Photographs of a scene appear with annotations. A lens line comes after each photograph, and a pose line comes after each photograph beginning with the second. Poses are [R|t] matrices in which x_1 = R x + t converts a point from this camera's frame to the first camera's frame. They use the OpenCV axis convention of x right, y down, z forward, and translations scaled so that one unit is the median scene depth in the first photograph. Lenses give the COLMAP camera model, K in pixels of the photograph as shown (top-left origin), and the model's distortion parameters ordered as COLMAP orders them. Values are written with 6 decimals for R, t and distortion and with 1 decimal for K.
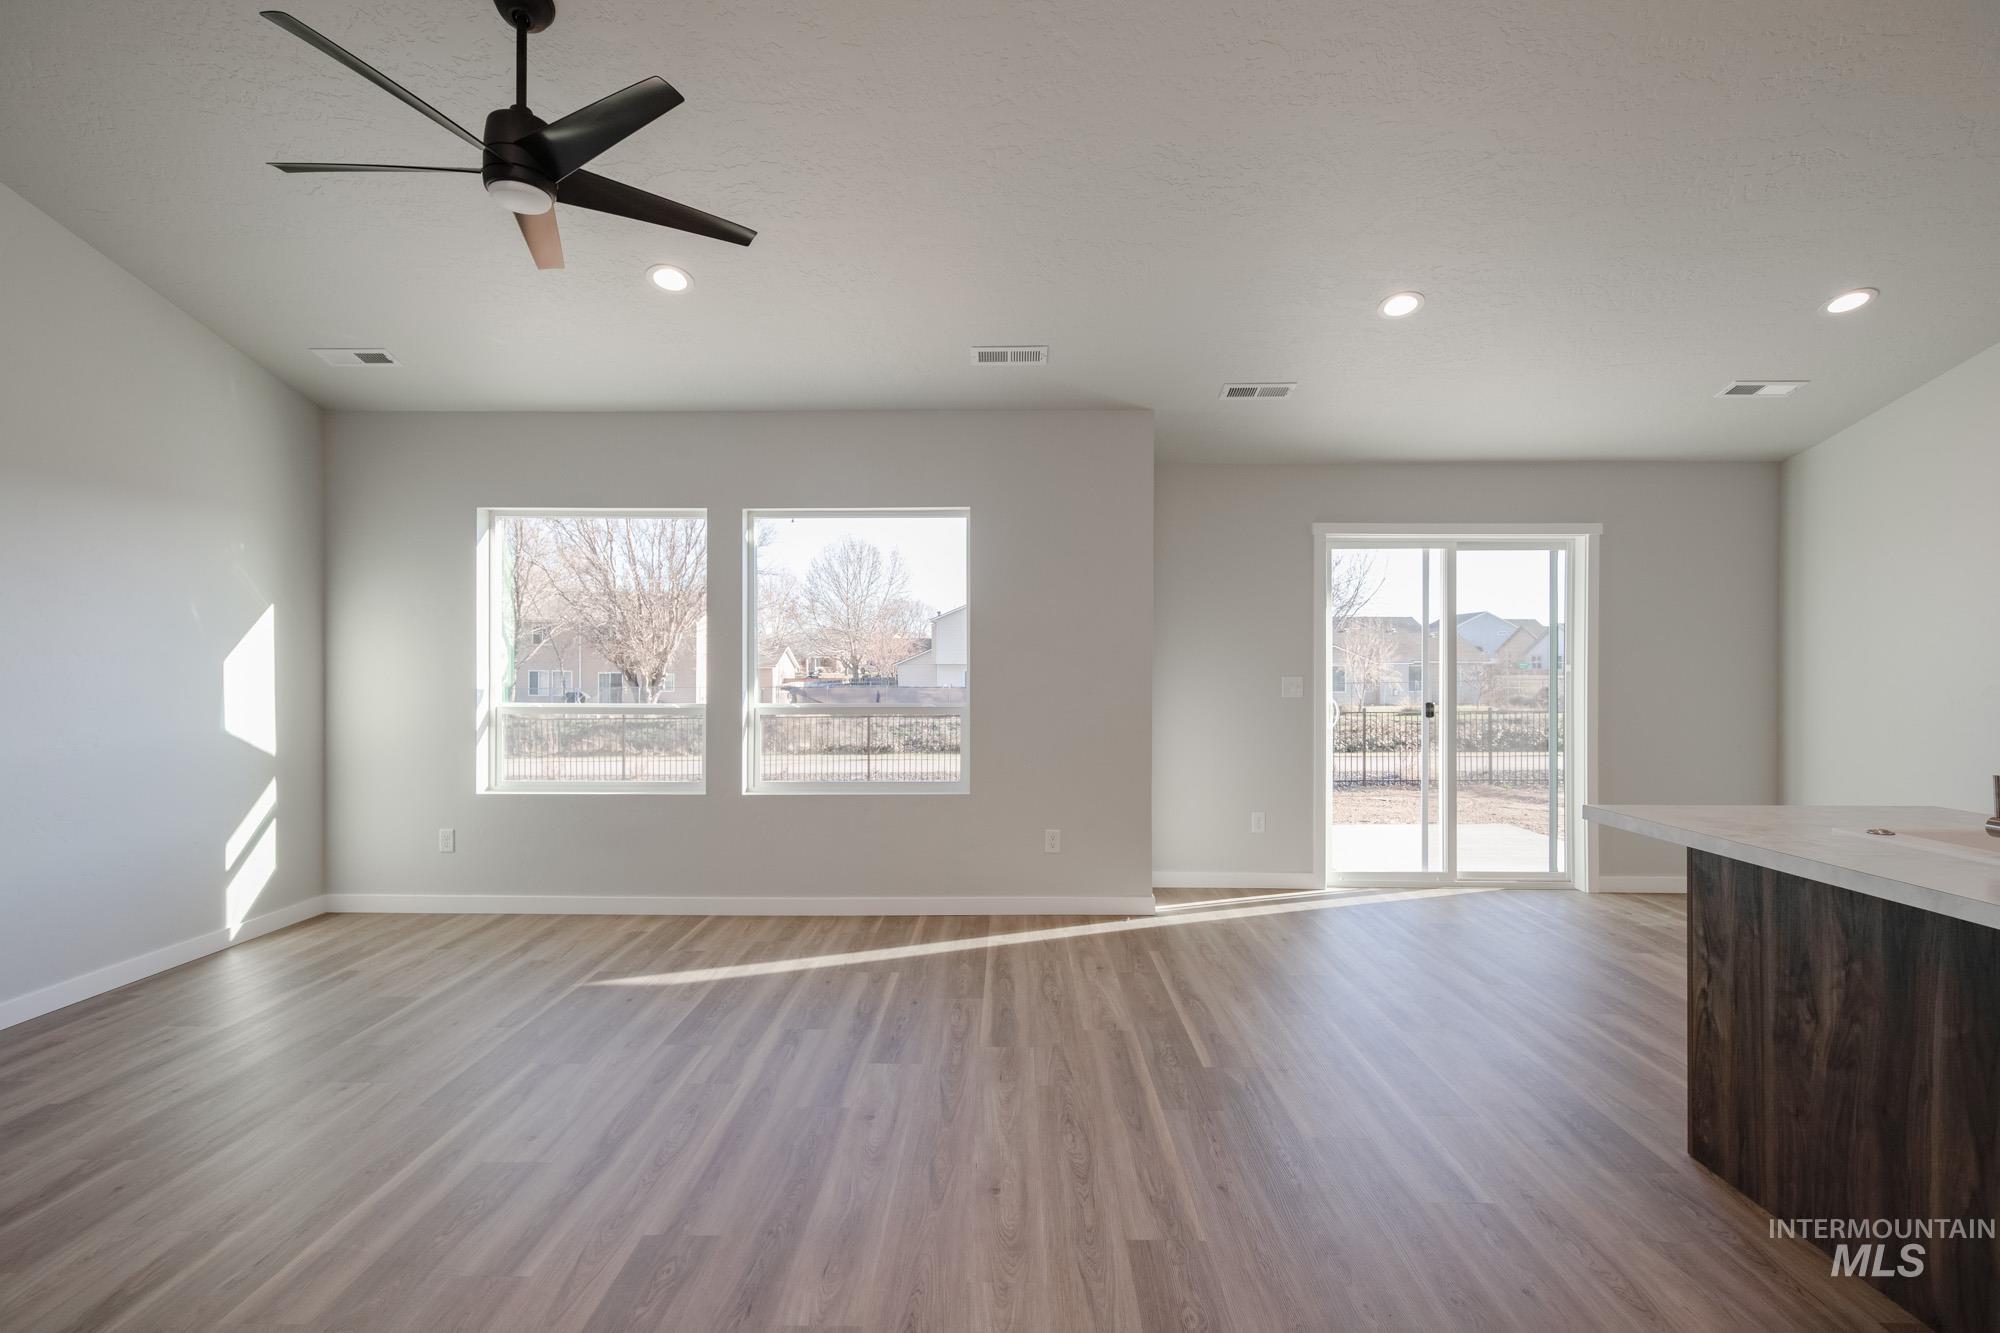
lens RADIAL K [[955.3, 0, 1008.3], [0, 955.3, 664.9], [0, 0, 1]] dist [0.018765, -0.007765]
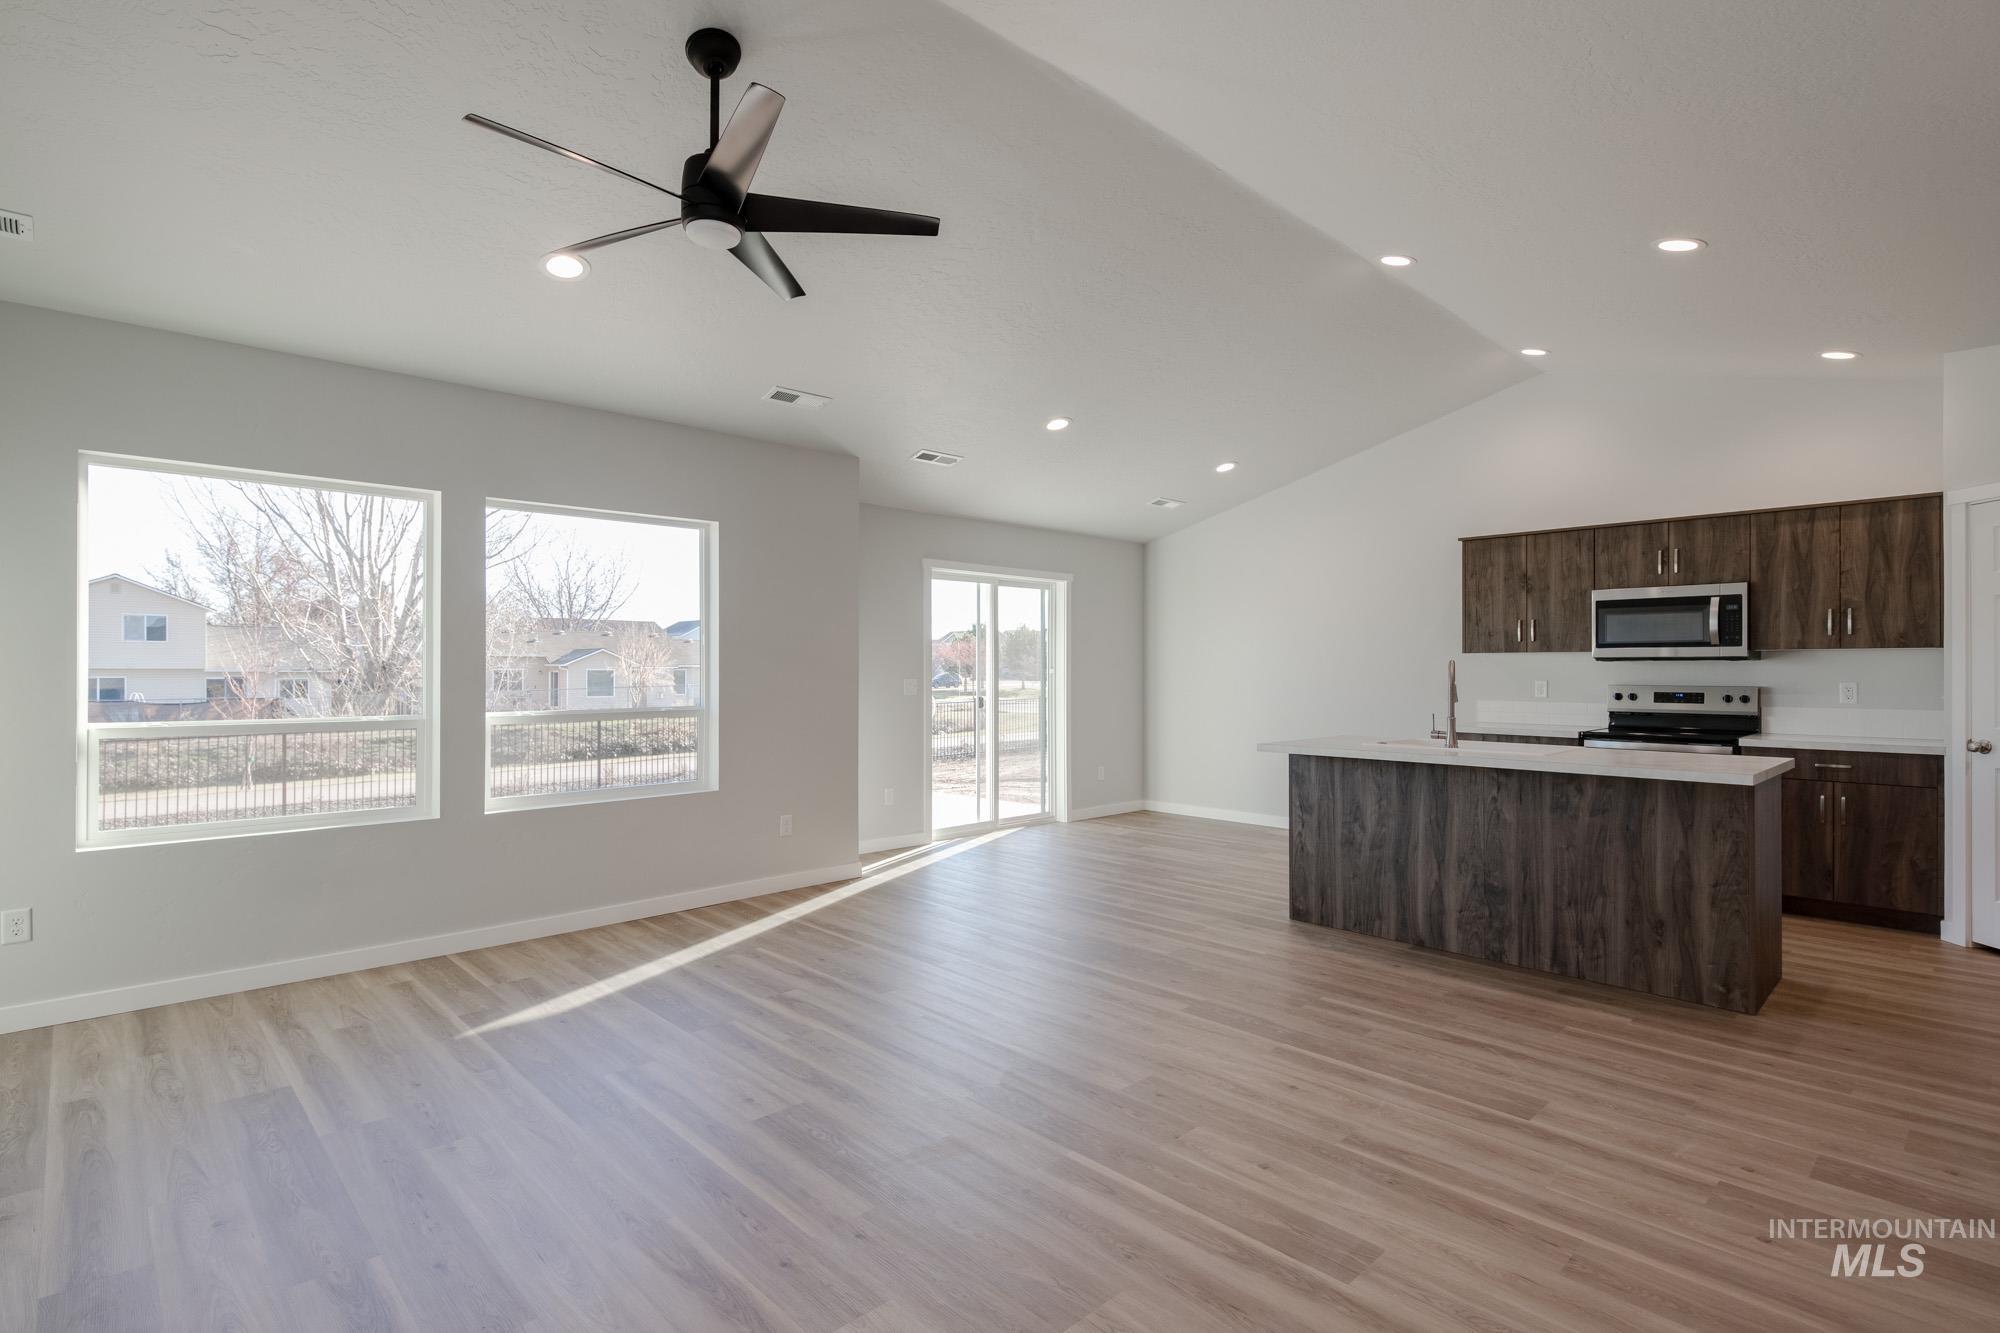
lens RADIAL K [[955.3, 0, 1013.5], [0, 955.3, 670.7], [0, 0, 1]] dist [0.018765, -0.007765]
pose [[0.711793, -0.002841, 0.702384, -0.540836], [0.001480, 0.999996, 0.002544, -0.001090], [-0.702388, -0.000771, 0.711794, 0.004702]]
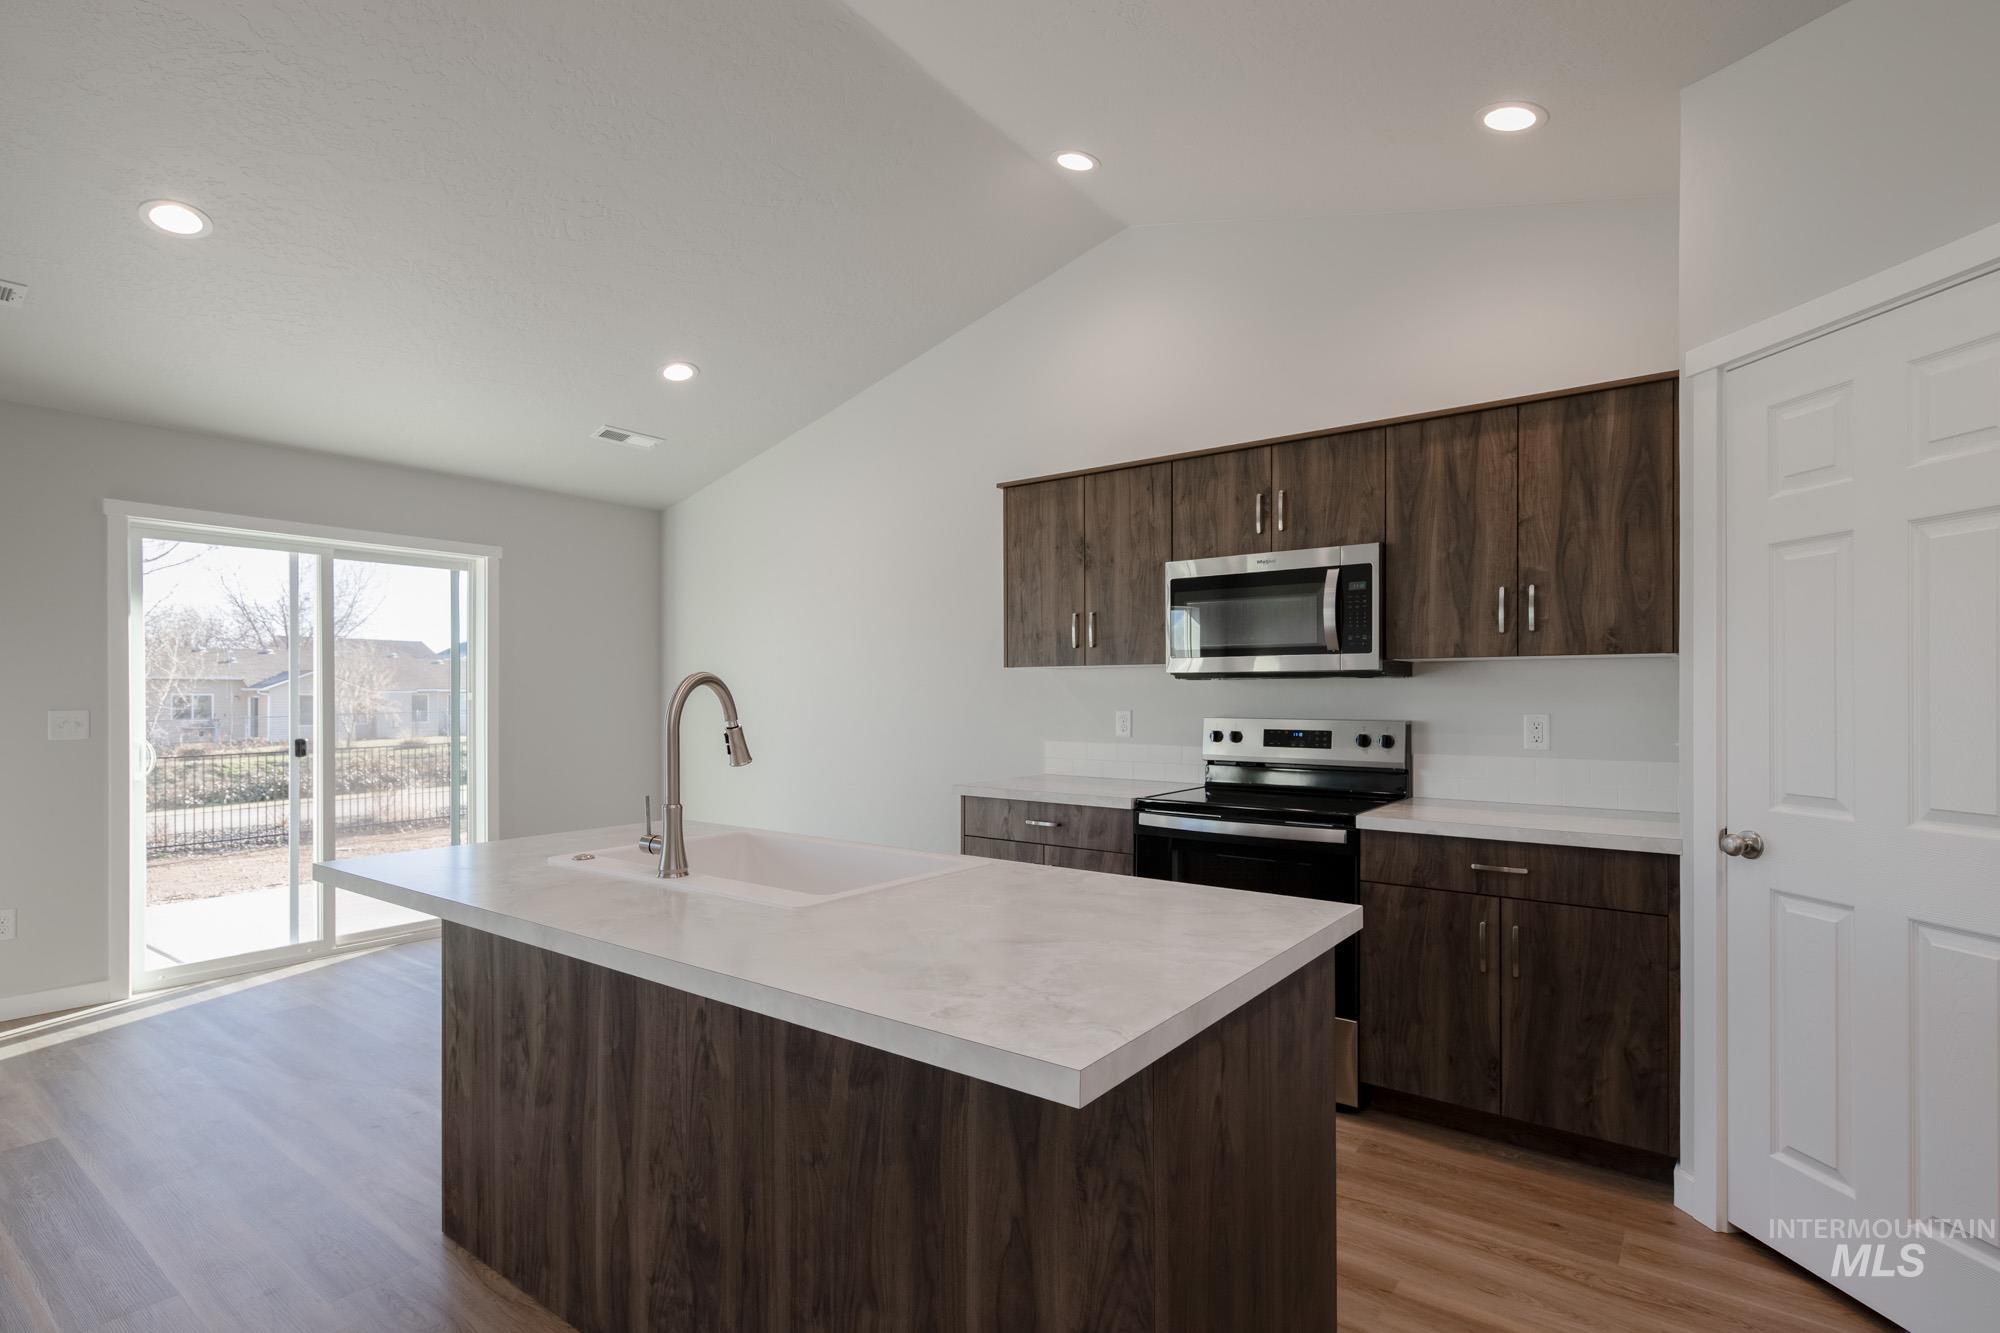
lens RADIAL K [[955.3, 0, 989.4], [0, 955.3, 698.5], [0, 0, 1]] dist [0.018765, -0.007765]
pose [[0.601555, -0.006647, 0.798804, 0.150595], [0.002297, 0.999976, 0.006592, 0.000536], [-0.798828, -0.002131, 0.601556, 0.023021]]
